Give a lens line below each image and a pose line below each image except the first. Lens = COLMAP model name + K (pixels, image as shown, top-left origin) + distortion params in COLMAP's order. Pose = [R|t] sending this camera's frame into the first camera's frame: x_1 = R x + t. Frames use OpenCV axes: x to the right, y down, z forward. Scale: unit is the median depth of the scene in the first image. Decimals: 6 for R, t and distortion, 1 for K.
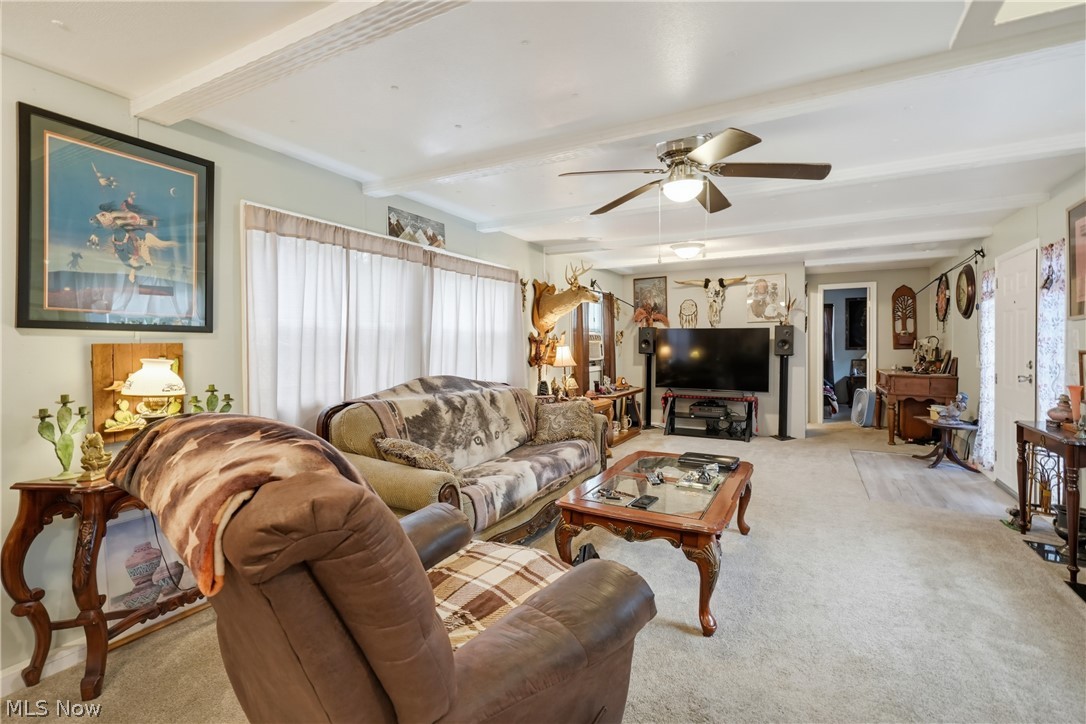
lens RADIAL K [[495.9, 0, 540.9], [0, 495.9, 341.7], [0, 0, 1]] dist [-0.000872, 0.001476]
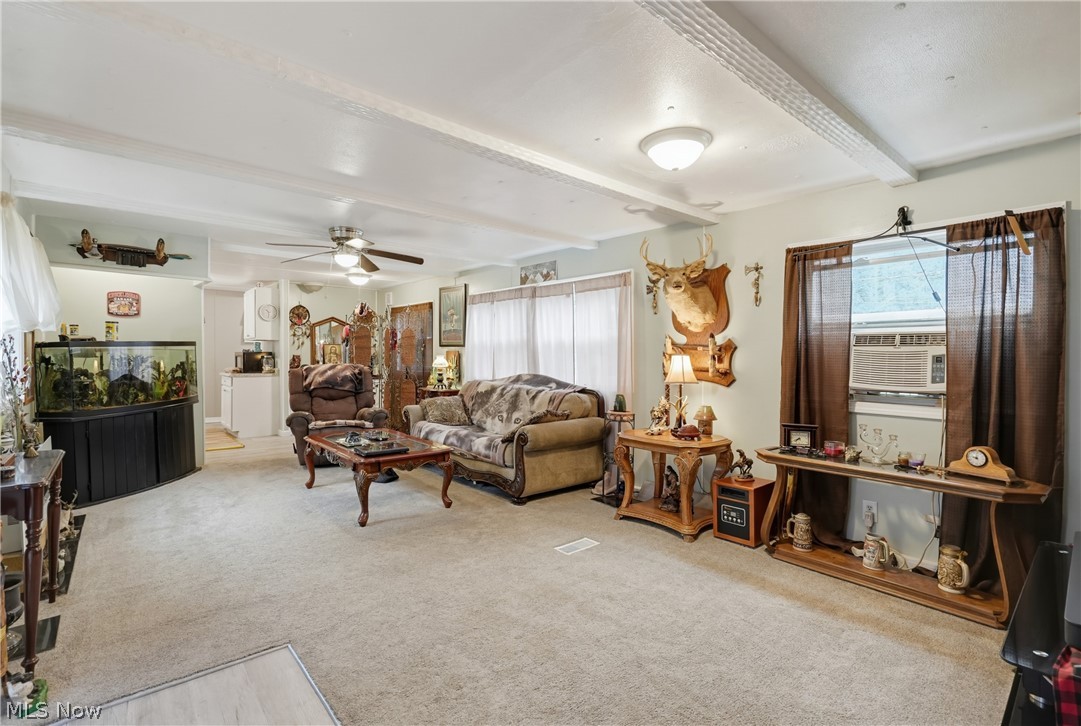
lens RADIAL K [[505.9, 0, 537.8], [0, 505.9, 355.0], [0, 0, 1]] dist [0.000919, 0.000396]
pose [[-0.357984, 0.001017, -0.933727, 1.175469], [-0.006517, 0.999972, 0.003588, 0.008975], [0.933705, 0.007370, -0.357968, 1.575882]]
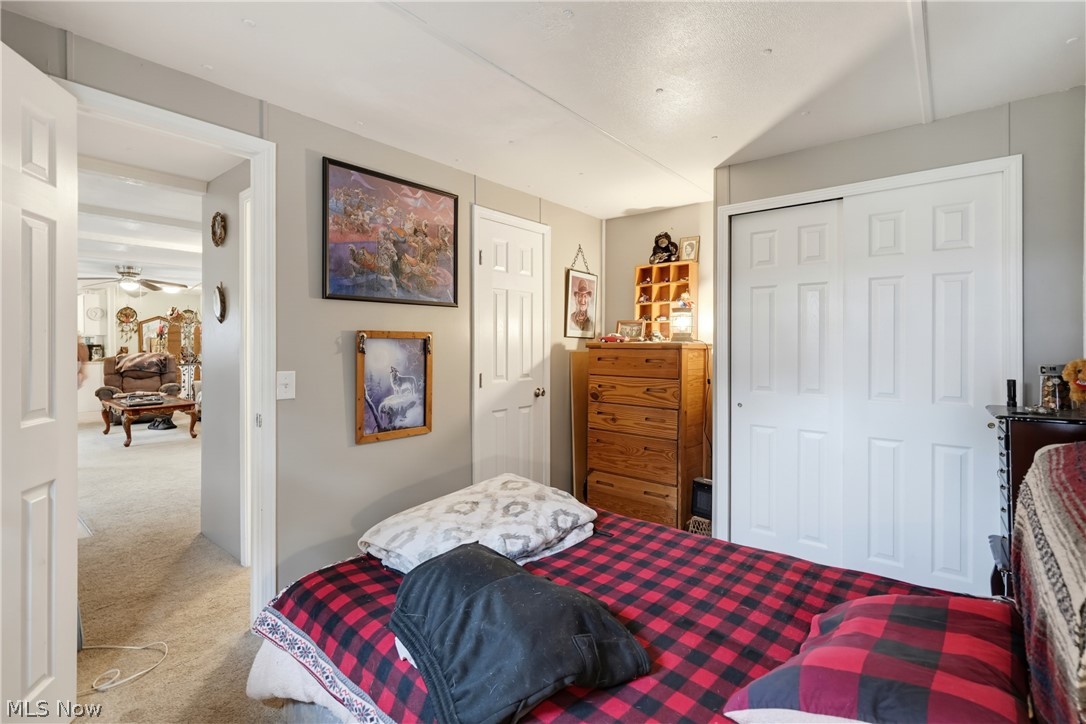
lens RADIAL K [[495.9, 0, 540.9], [0, 495.9, 341.7], [0, 0, 1]] dist [-0.000872, 0.001476]
pose [[-0.189832, 0.004693, -0.981805, 1.798404], [0.004512, 0.999982, 0.003907, -0.005062], [0.981806, -0.003688, -0.189849, 2.681944]]
